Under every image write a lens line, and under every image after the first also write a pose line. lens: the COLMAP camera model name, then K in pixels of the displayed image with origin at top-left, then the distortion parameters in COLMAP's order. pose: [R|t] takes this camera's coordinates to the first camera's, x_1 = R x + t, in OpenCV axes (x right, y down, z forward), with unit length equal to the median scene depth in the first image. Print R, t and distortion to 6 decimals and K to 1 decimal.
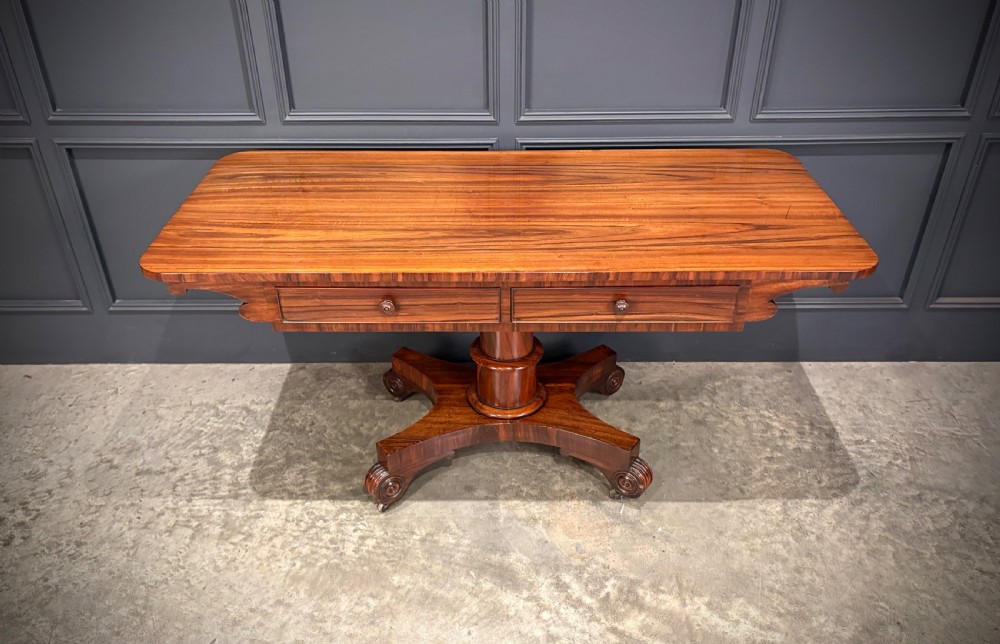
lens RADIAL K [[764.7, 0, 493.2], [0, 764.7, 323.5], [0, 0, 1]] dist [0.011613, 0.010636]
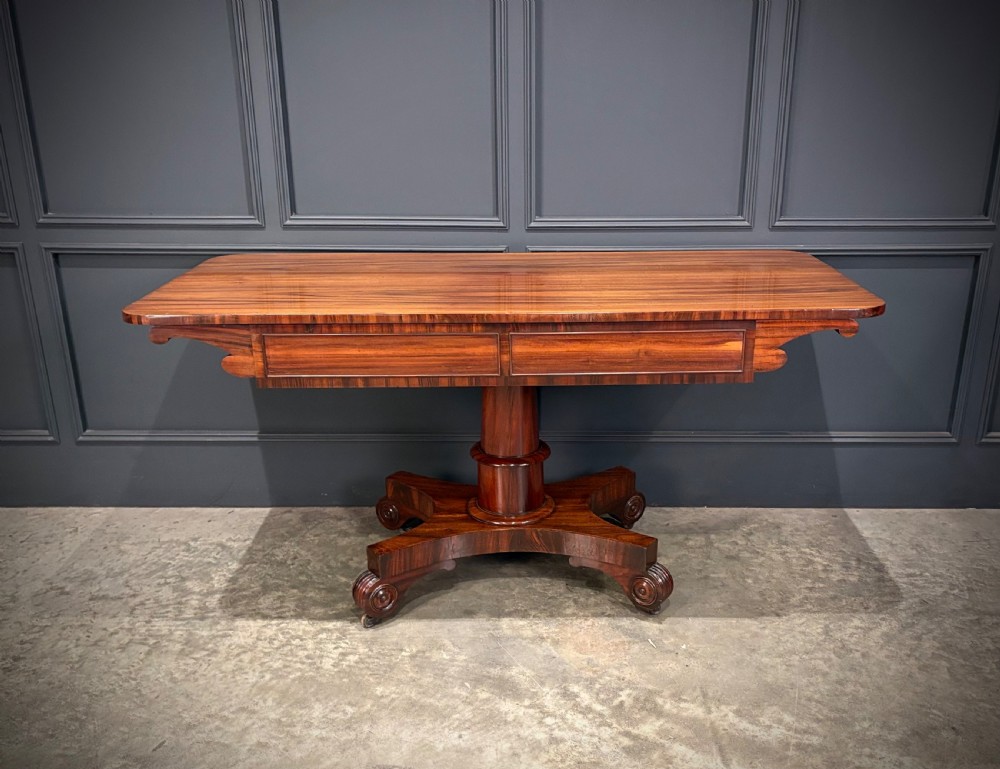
lens RADIAL K [[902.5, 0, 535.3], [0, 902.5, 440.0], [0, 0, 1]] dist [-0.013059, 0.060683]
pose [[0.999948, 0.007320, 0.007090, 0.037407], [-0.005710, 0.978713, -0.205154, 0.242506], [-0.008441, 0.205103, 0.978704, -0.055299]]
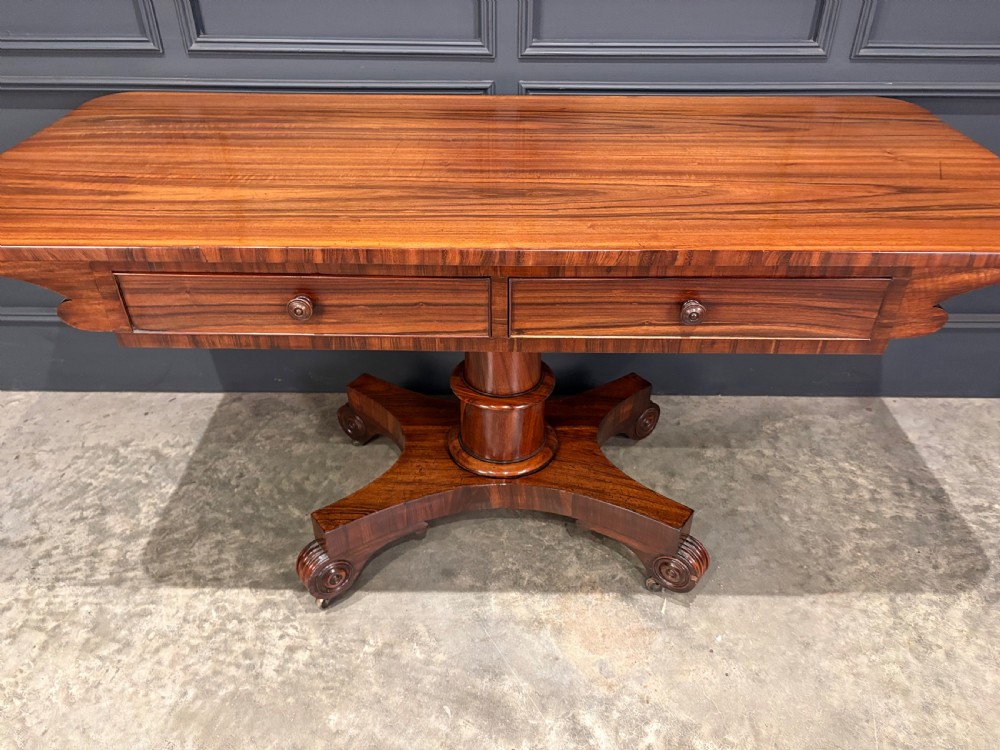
lens RADIAL K [[729.8, 0, 501.9], [0, 729.8, 373.4], [0, 0, 1]] dist [0.029179, -0.024167]
pose [[0.999903, 0.010070, 0.009652, 0.010670], [-0.010377, 0.999426, 0.032263, 0.007458], [-0.009322, -0.032360, 0.999433, 0.333197]]
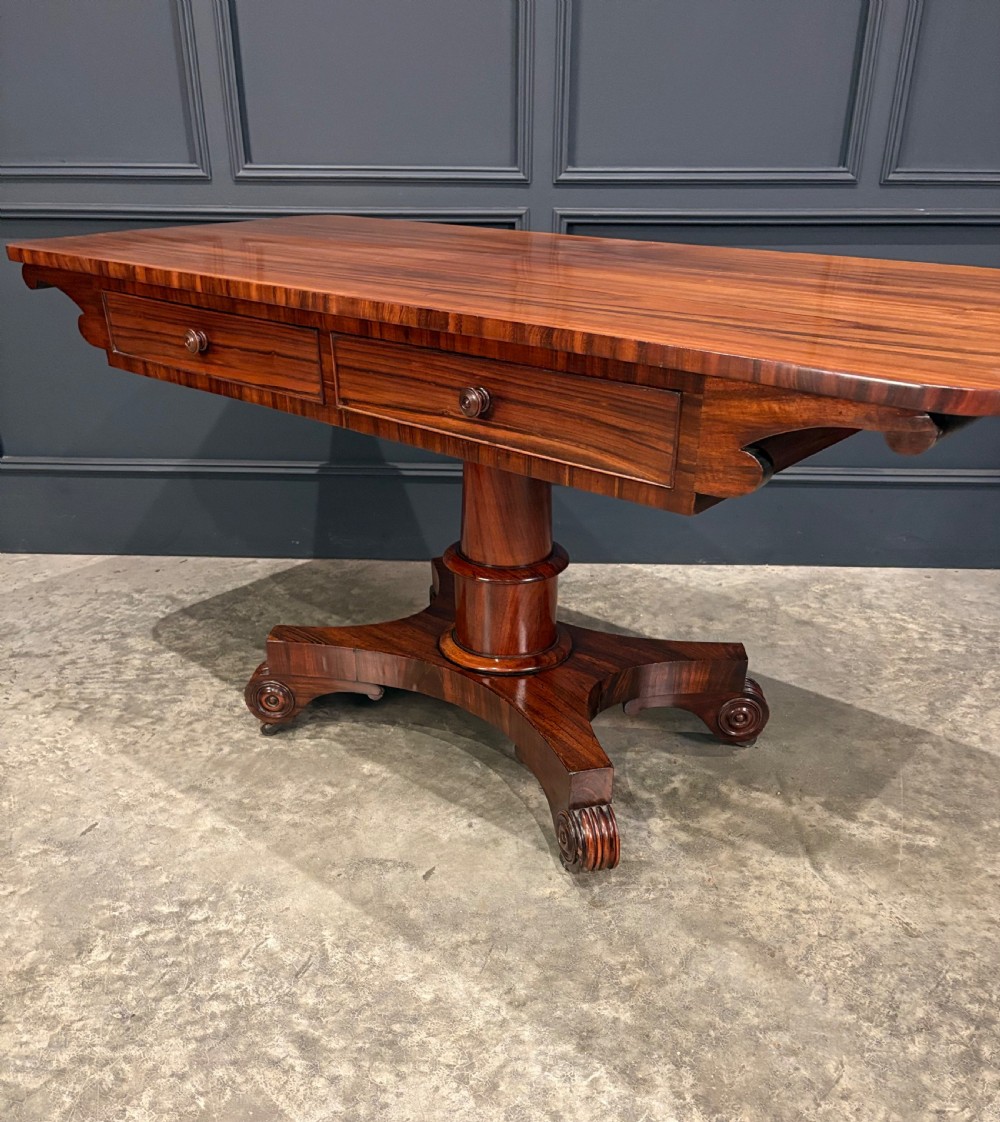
lens RADIAL K [[964.0, 0, 499.5], [0, 964.0, 667.8], [0, 0, 1]] dist [-0.013755, 0.055665]
pose [[0.999528, 0.023778, -0.019433, 0.006781], [-0.025017, 0.997491, -0.066226, 0.272441], [0.017809, 0.066681, 0.997615, 0.124306]]
